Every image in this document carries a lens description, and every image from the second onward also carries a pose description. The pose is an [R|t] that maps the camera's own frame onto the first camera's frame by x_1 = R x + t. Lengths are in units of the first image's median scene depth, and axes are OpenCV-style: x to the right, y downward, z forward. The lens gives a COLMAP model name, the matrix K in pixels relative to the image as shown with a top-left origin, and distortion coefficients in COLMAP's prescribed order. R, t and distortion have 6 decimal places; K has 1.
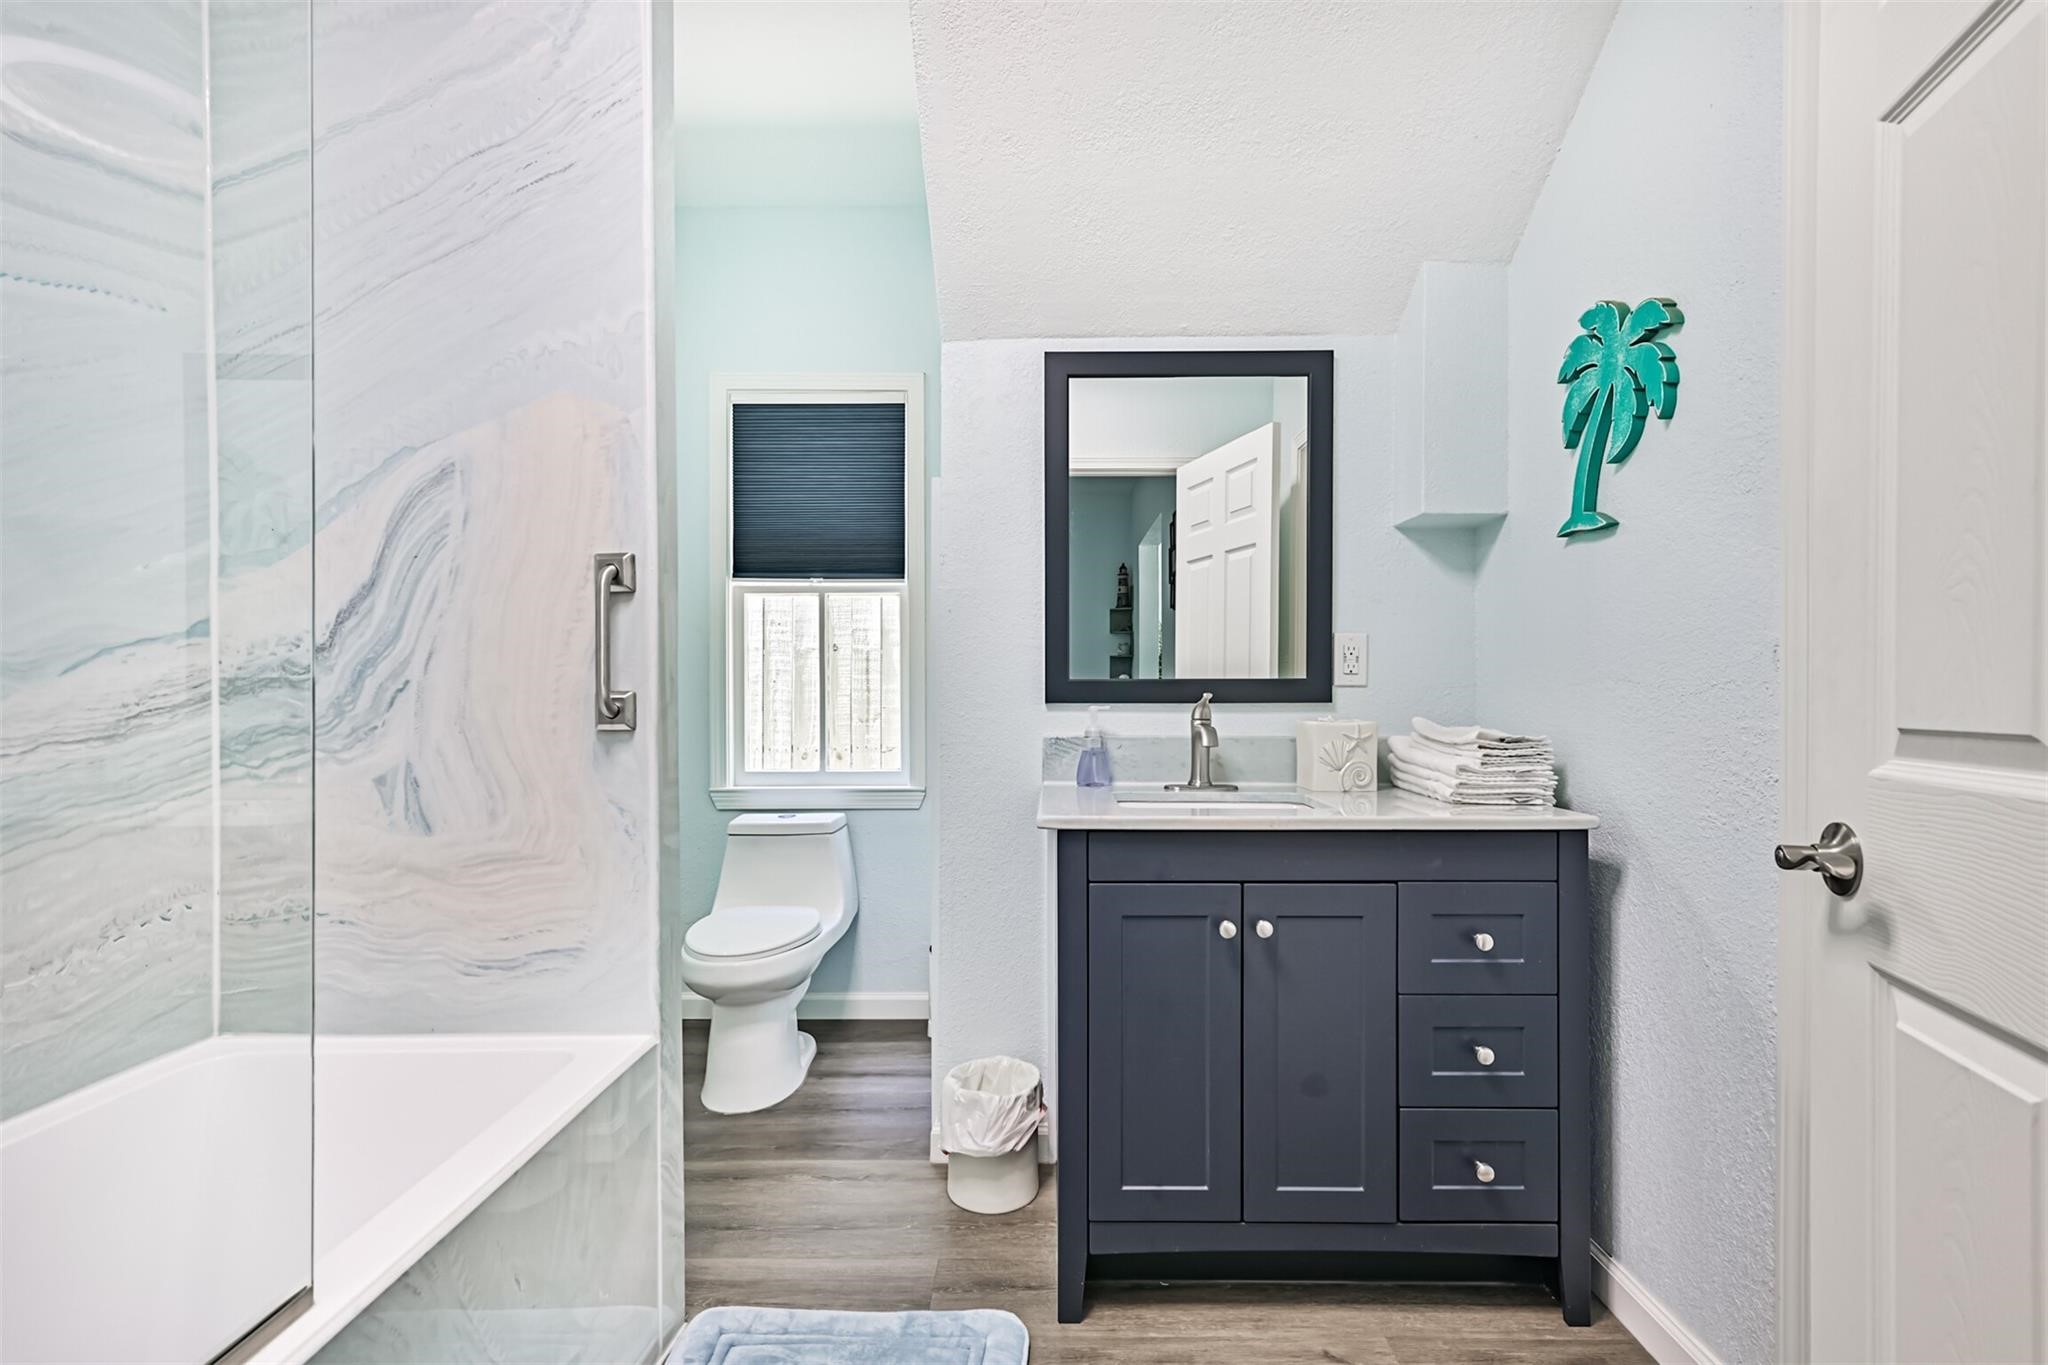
lens RADIAL K [[929.8, 0, 1028.5], [0, 929.8, 691.6], [0, 0, 1]] dist [0.015833, 0.001027]
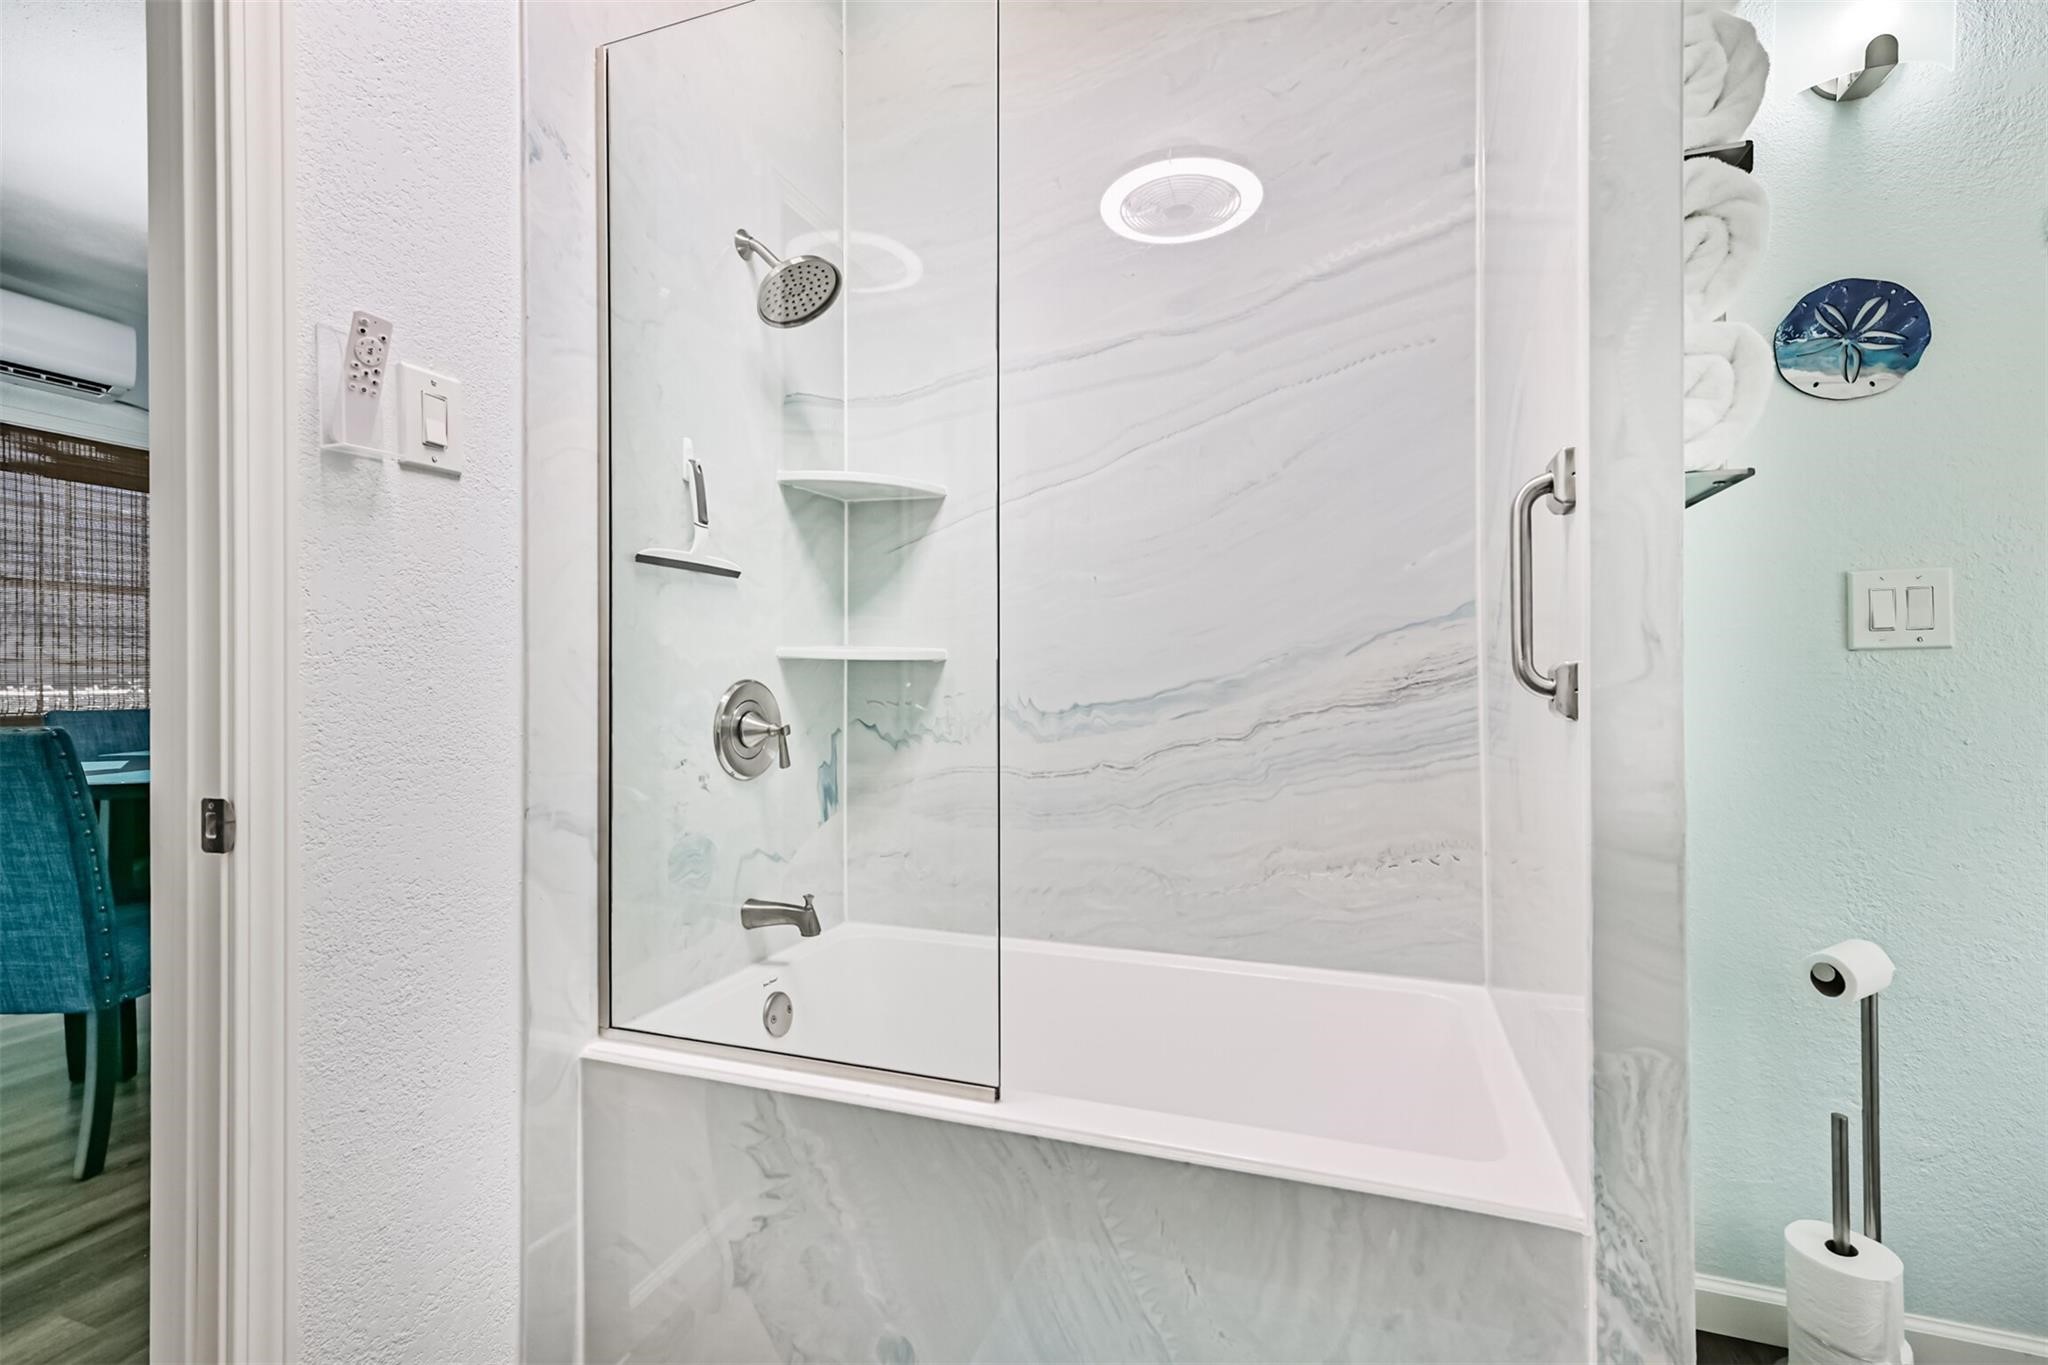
lens RADIAL K [[929.8, 0, 1023.7], [0, 929.8, 679.6], [0, 0, 1]] dist [0.015833, 0.001027]
pose [[-0.330344, -0.004188, -0.943851, 0.348011], [0.004424, 0.999972, -0.005985, 0.019912], [0.943850, -0.006152, -0.330317, 0.917189]]
